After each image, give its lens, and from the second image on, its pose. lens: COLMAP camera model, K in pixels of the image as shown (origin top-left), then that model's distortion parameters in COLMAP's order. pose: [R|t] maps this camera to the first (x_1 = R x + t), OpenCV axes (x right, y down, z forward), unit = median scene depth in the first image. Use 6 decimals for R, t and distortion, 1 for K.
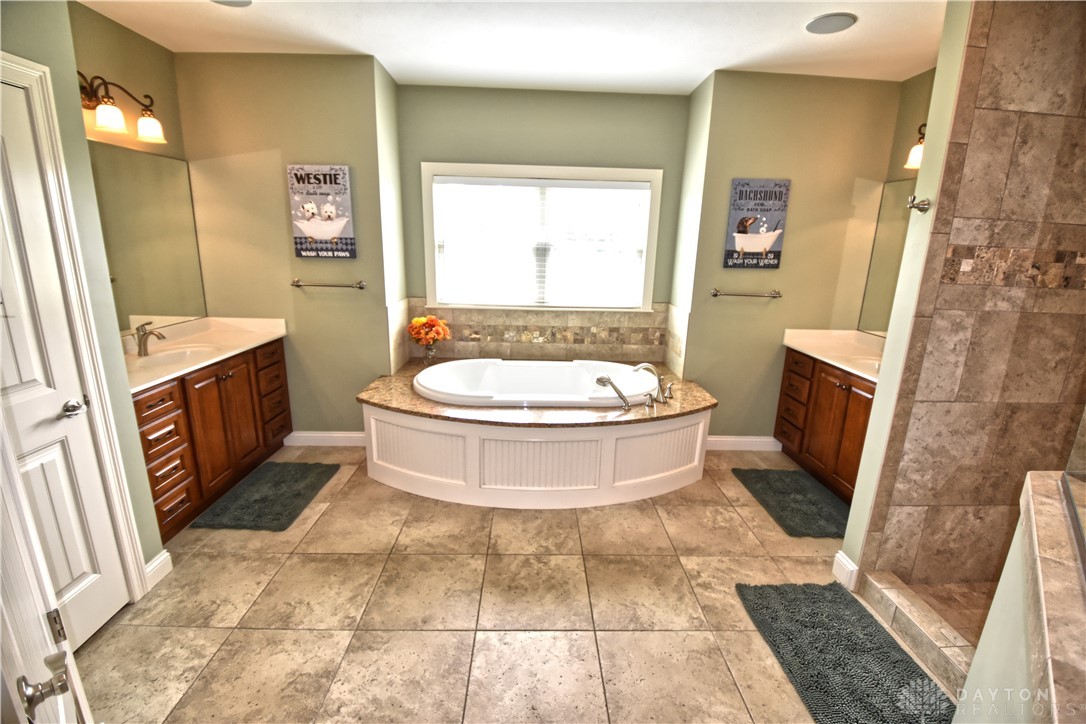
lens RADIAL K [[474.4, 0, 543.3], [0, 474.4, 369.7], [0, 0, 1]] dist [-0.000939, -0.012344]
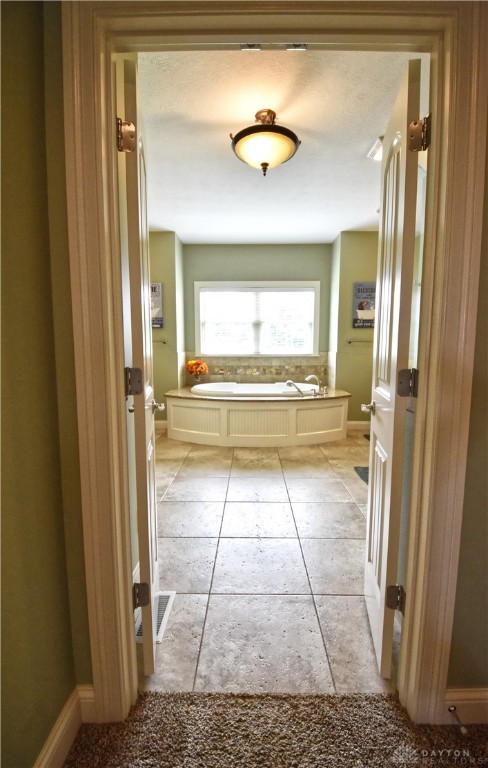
lens RADIAL K [[344.4, 0, 241.8], [0, 344.4, 386.3], [0, 0, 1]] dist [0.001296, 0.000126]
pose [[0.998528, -0.017874, -0.051210, 0.002028], [0.010696, 0.990492, -0.137154, 0.207180], [0.053175, 0.136405, 0.989225, -0.368978]]
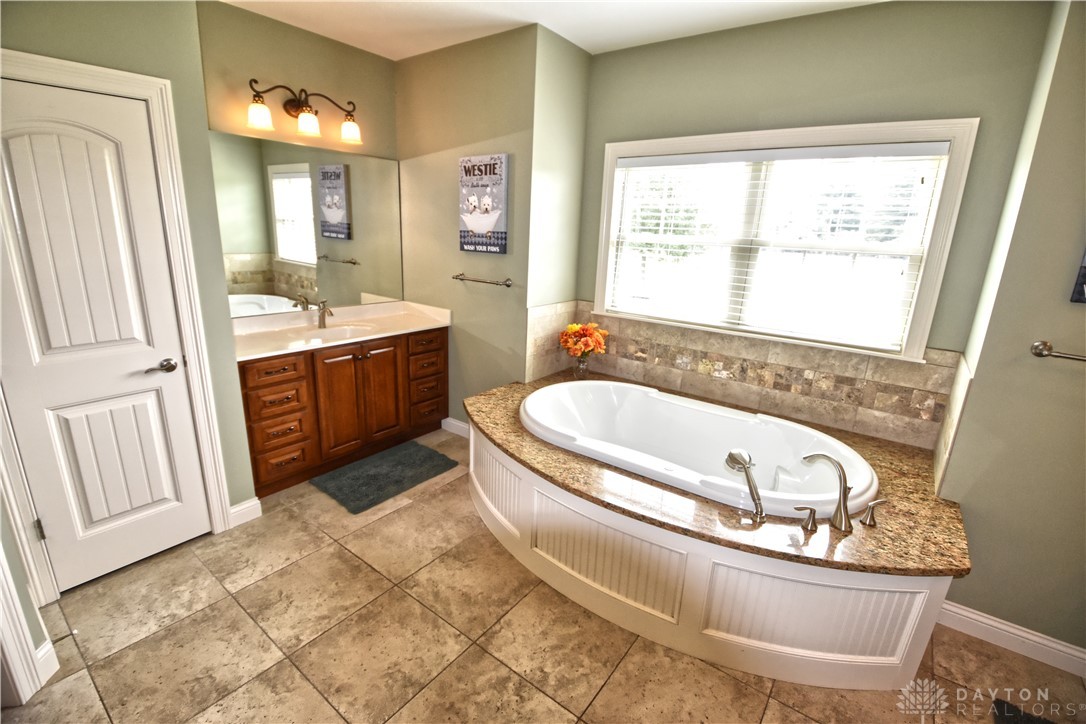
lens RADIAL K [[474.4, 0, 535.9], [0, 474.4, 365.1], [0, 0, 1]] dist [-0.000939, -0.012344]
pose [[0.785178, 0.175034, -0.594019, 0.247203], [-0.178331, 0.982500, 0.053784, -0.081009], [0.593038, 0.063702, 0.802651, 0.304604]]
